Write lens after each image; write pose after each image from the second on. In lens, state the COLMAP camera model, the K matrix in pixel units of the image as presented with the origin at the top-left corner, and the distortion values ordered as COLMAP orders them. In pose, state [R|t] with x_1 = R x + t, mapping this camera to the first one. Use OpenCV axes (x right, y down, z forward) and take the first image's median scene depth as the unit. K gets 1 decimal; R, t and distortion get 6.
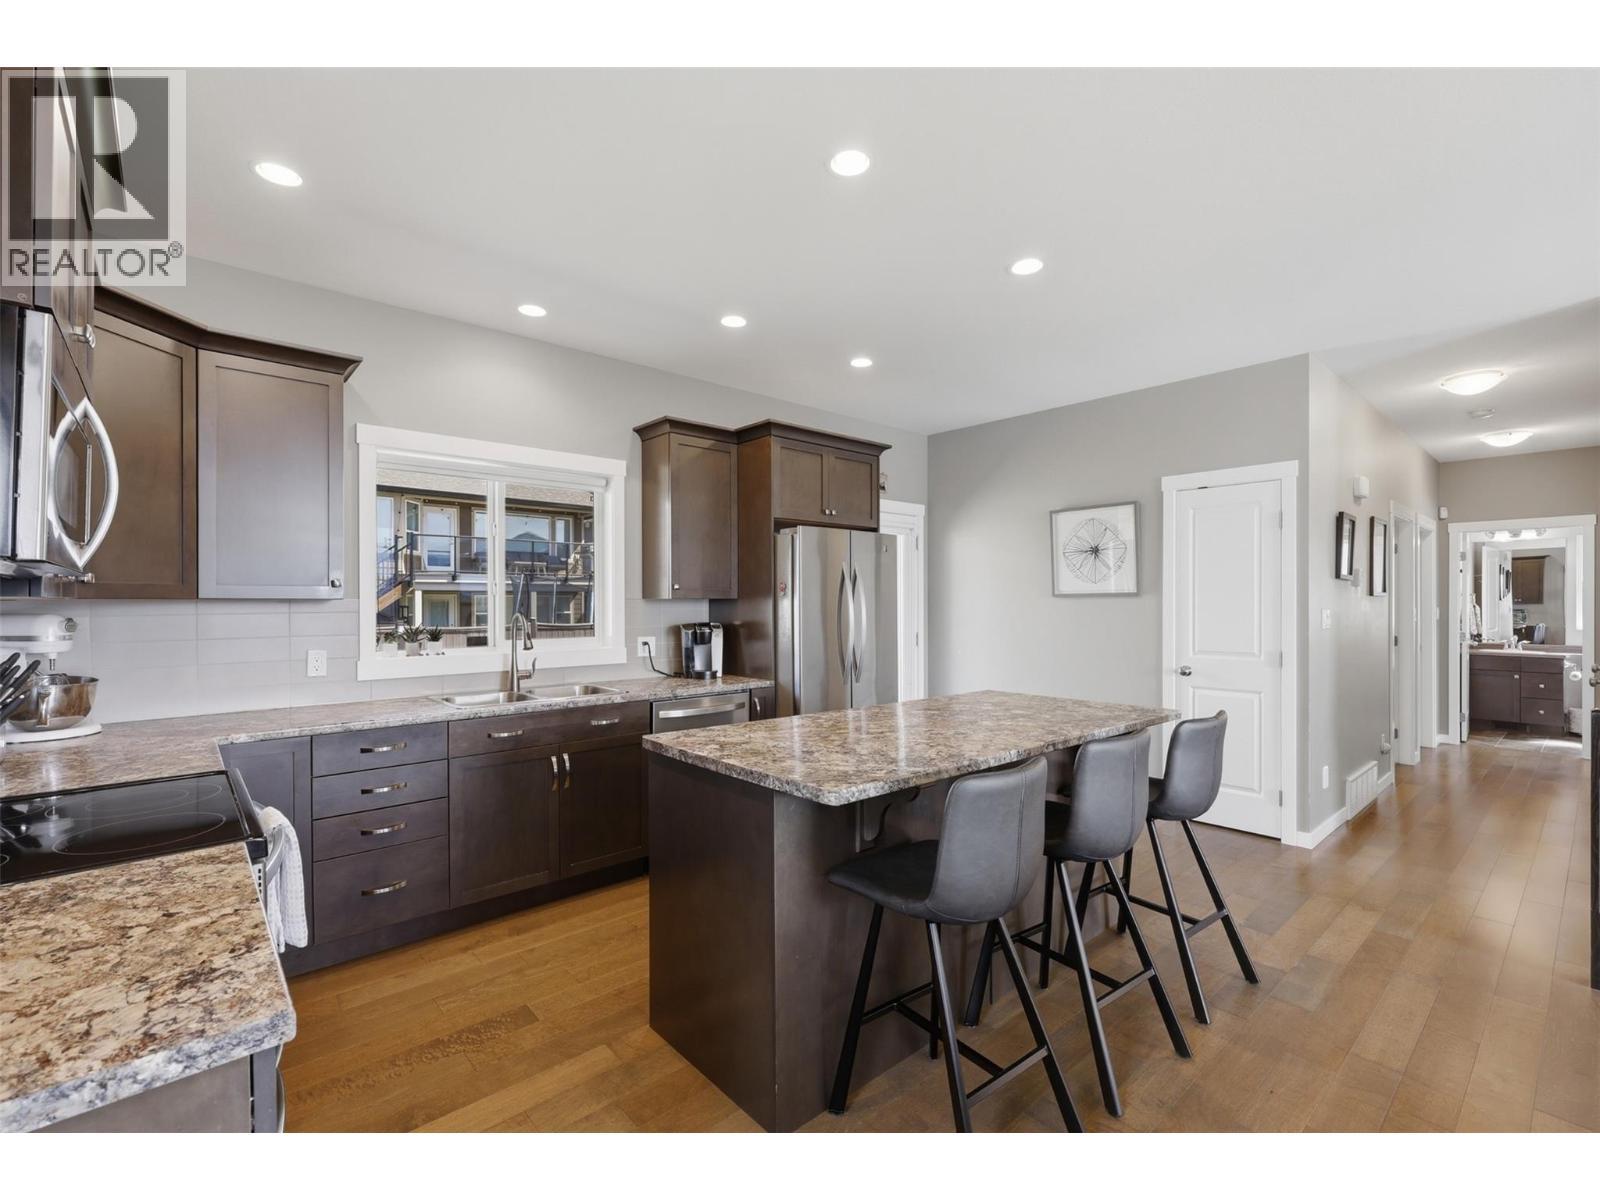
lens RADIAL K [[709.1, 0, 807.7], [0, 709.1, 598.4], [0, 0, 1]] dist [0.000557, 0.001810]
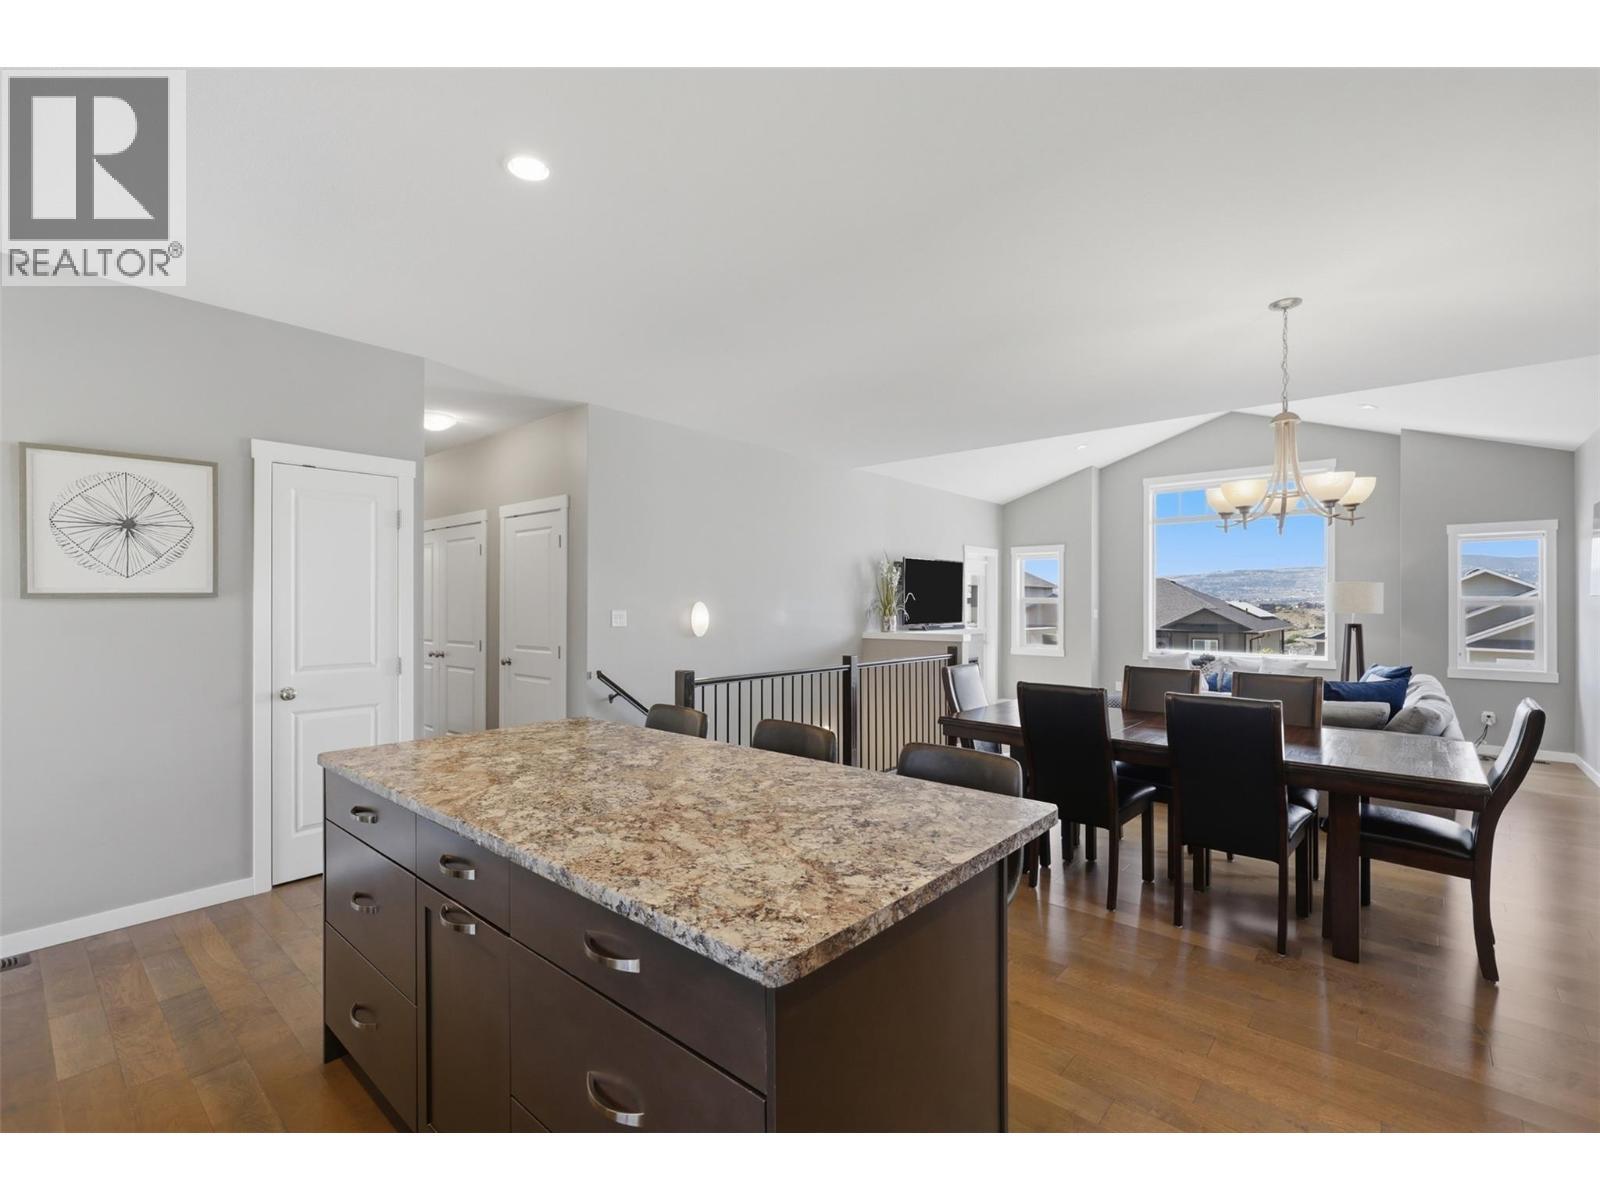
lens RADIAL K [[709.1, 0, 809.7], [0, 709.1, 599.9], [0, 0, 1]] dist [0.000557, 0.001810]
pose [[-0.134879, -0.000288, 0.990862, -0.379653], [-0.008584, 0.999963, -0.000878, -0.007332], [-0.990825, -0.008624, -0.134876, 0.618214]]
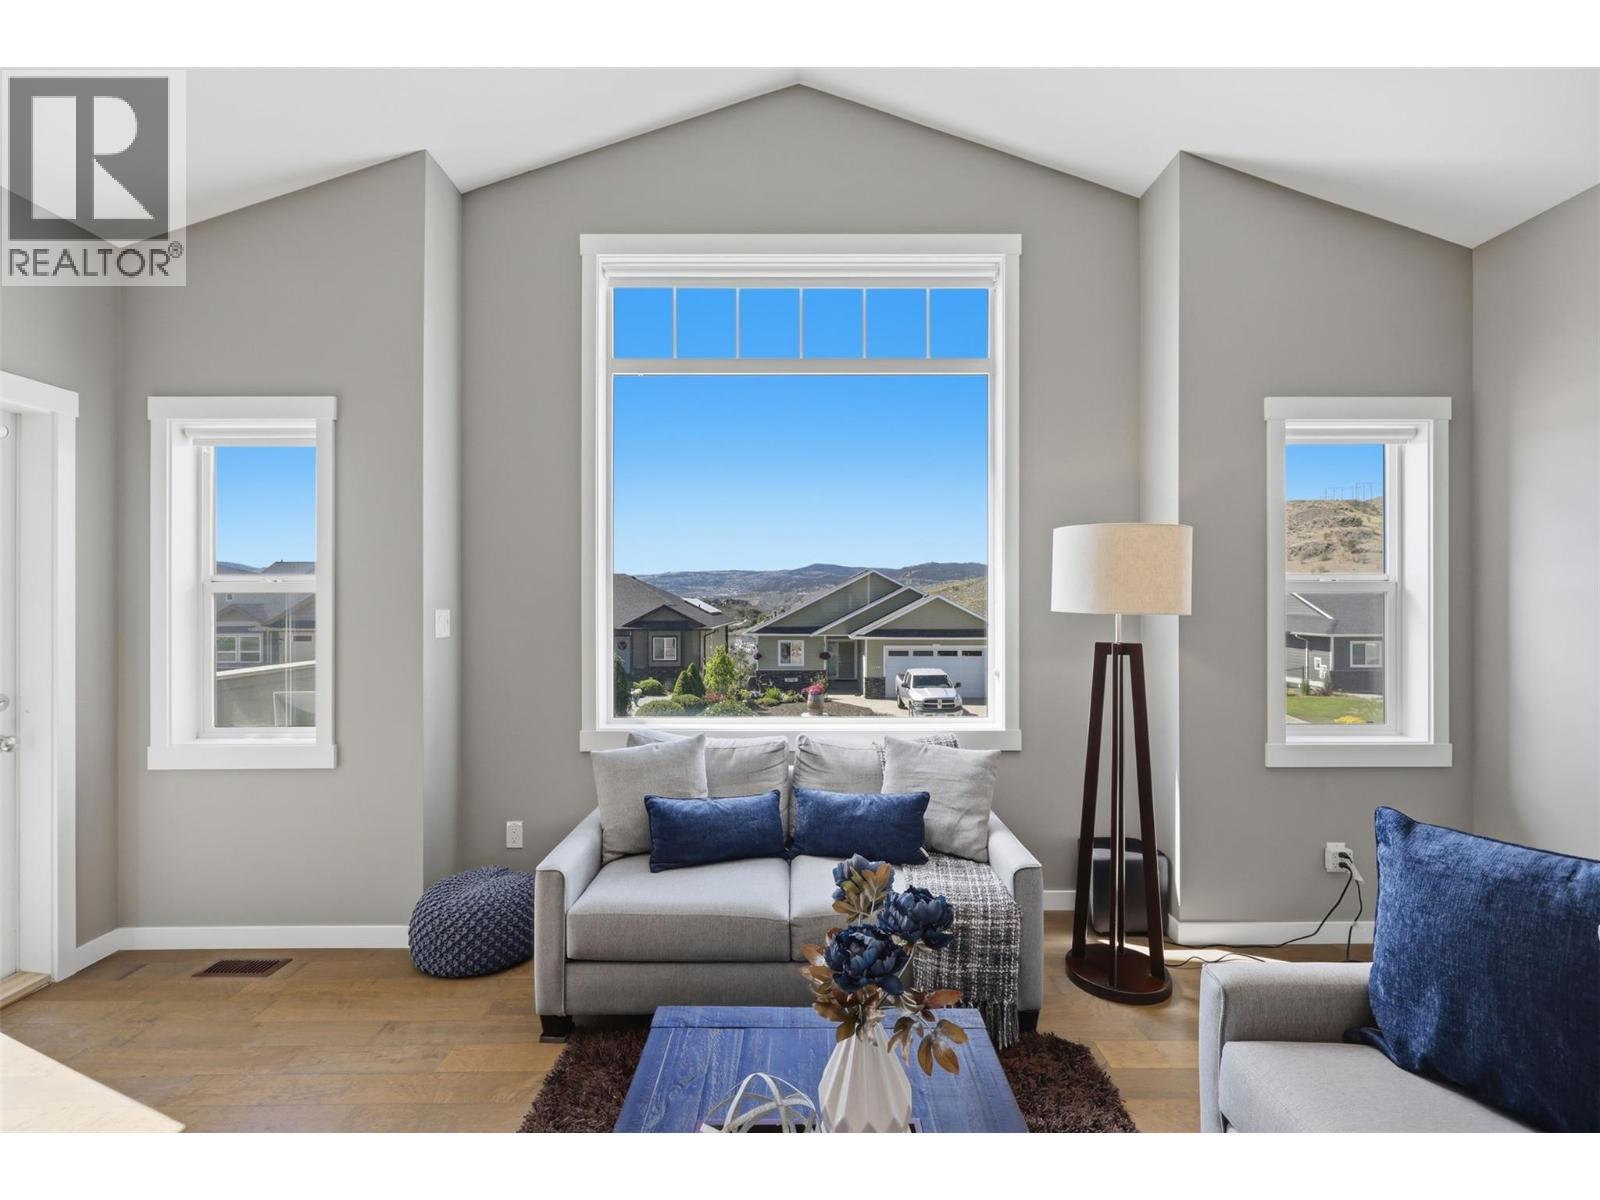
lens RADIAL K [[709.1, 0, 799.4], [0, 709.1, 597.9], [0, 0, 1]] dist [0.000557, 0.001810]
pose [[-0.746345, -0.000396, 0.665559, 1.086653], [-0.005143, 0.999973, -0.005173, 0.003880], [-0.665539, -0.007283, -0.746328, -0.364490]]
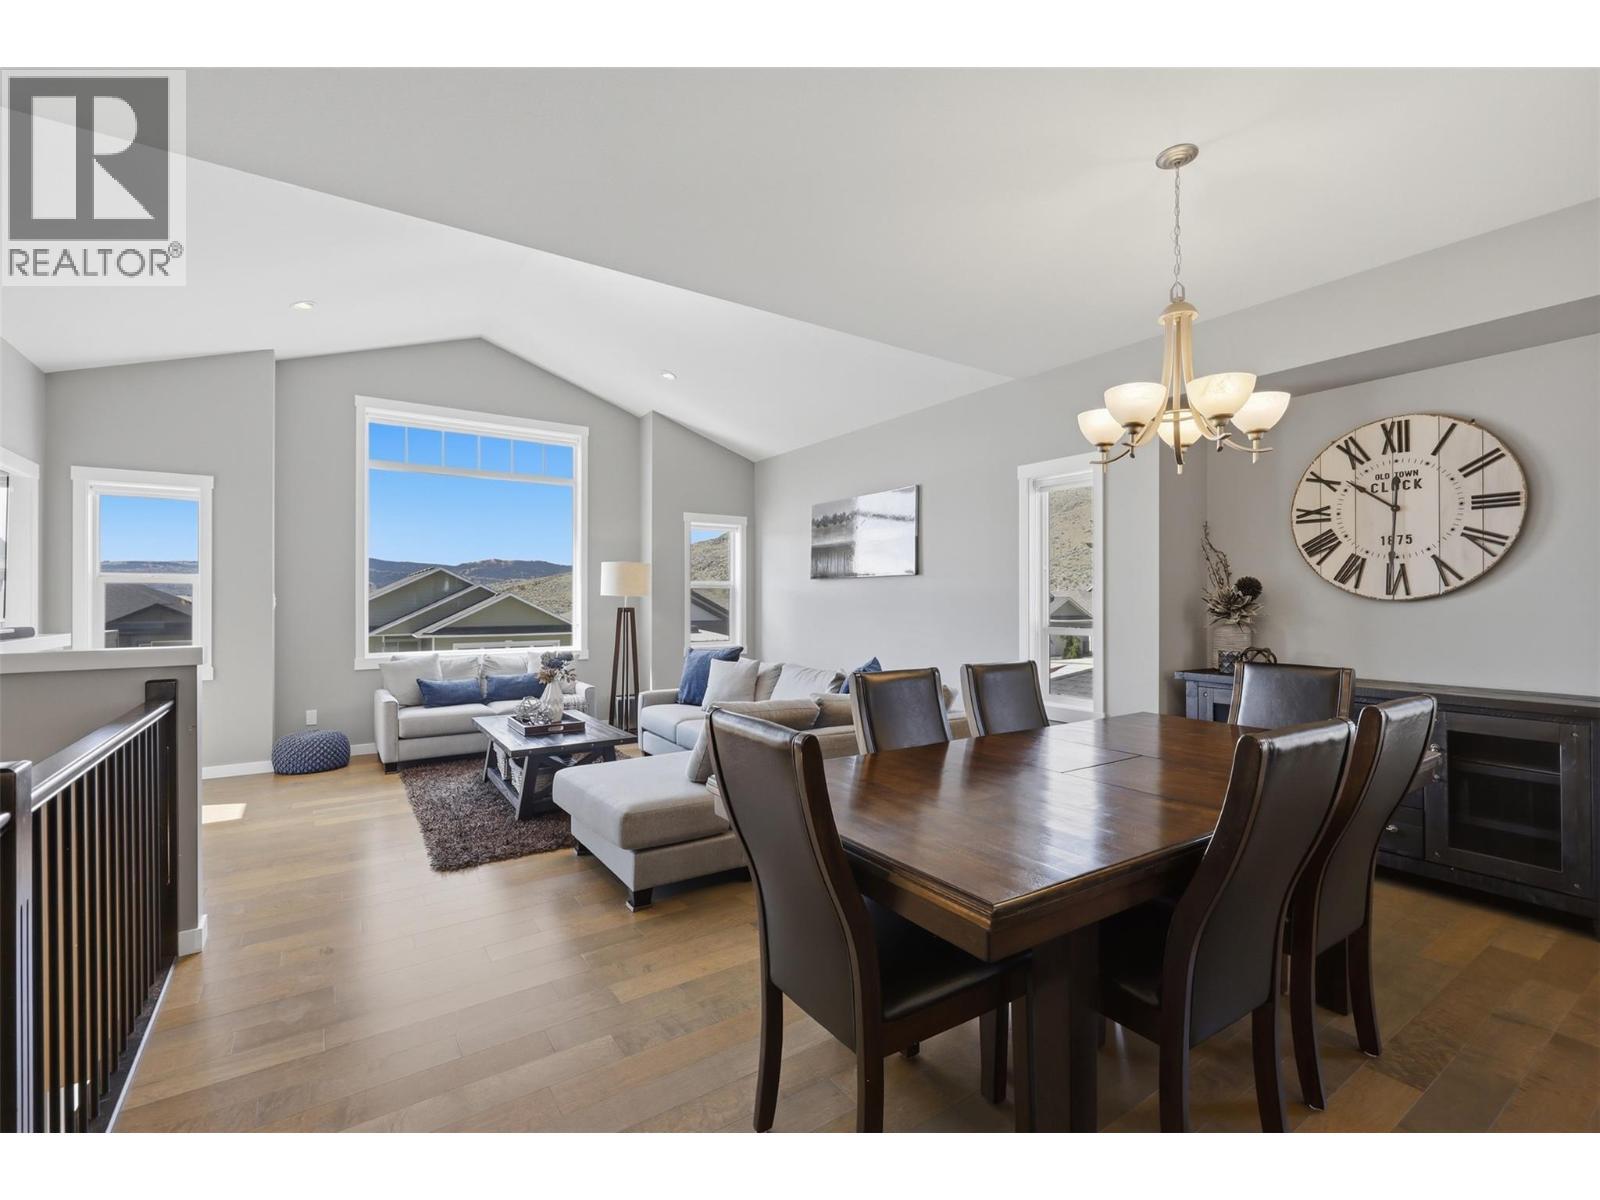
lens RADIAL K [[709.1, 0, 797.3], [0, 709.1, 597.5], [0, 0, 1]] dist [0.000557, 0.001810]
pose [[-0.990266, -0.003043, 0.139157, 0.643790], [-0.004198, 0.999959, -0.008004, 0.029937], [-0.139127, -0.008510, -0.990238, 0.608322]]
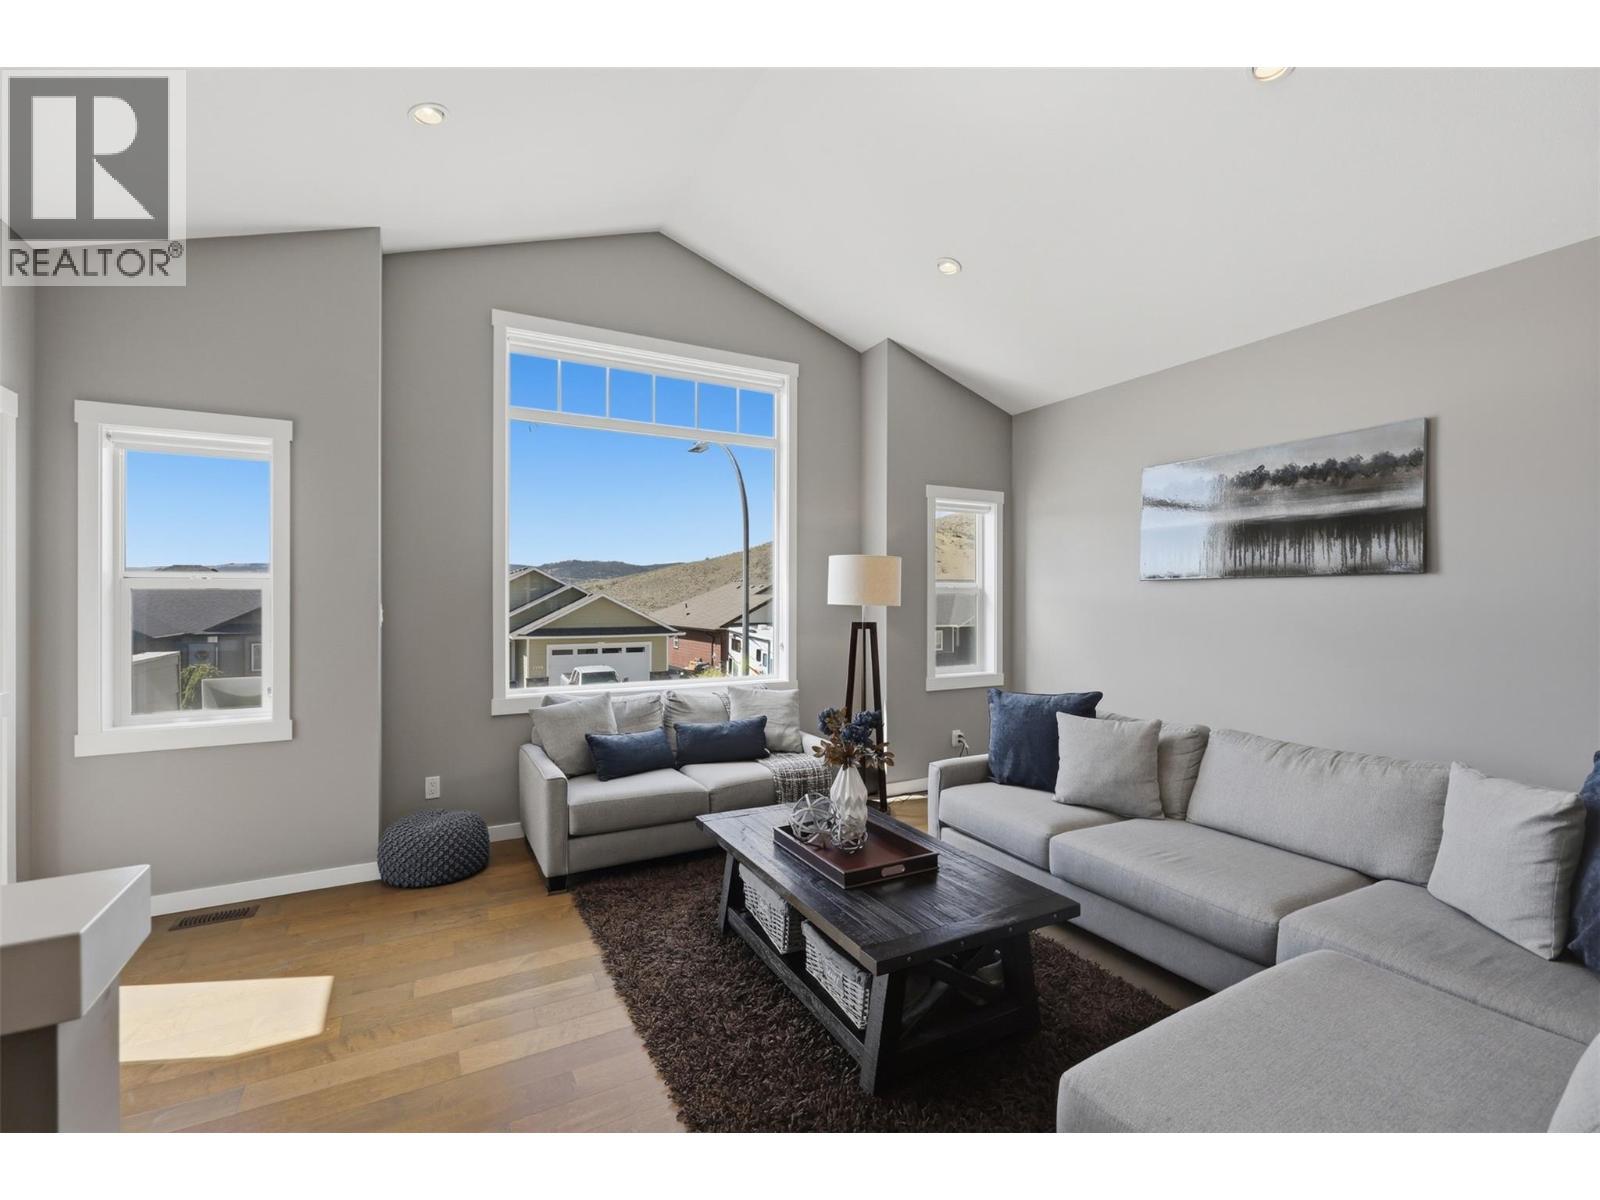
lens RADIAL K [[709.1, 0, 799.8], [0, 709.1, 598.2], [0, 0, 1]] dist [0.000557, 0.001810]
pose [[-0.972533, -0.004196, 0.232729, 1.140028], [-0.005725, 0.999966, -0.005893, 0.009635], [-0.232697, -0.007063, -0.972524, 0.112098]]
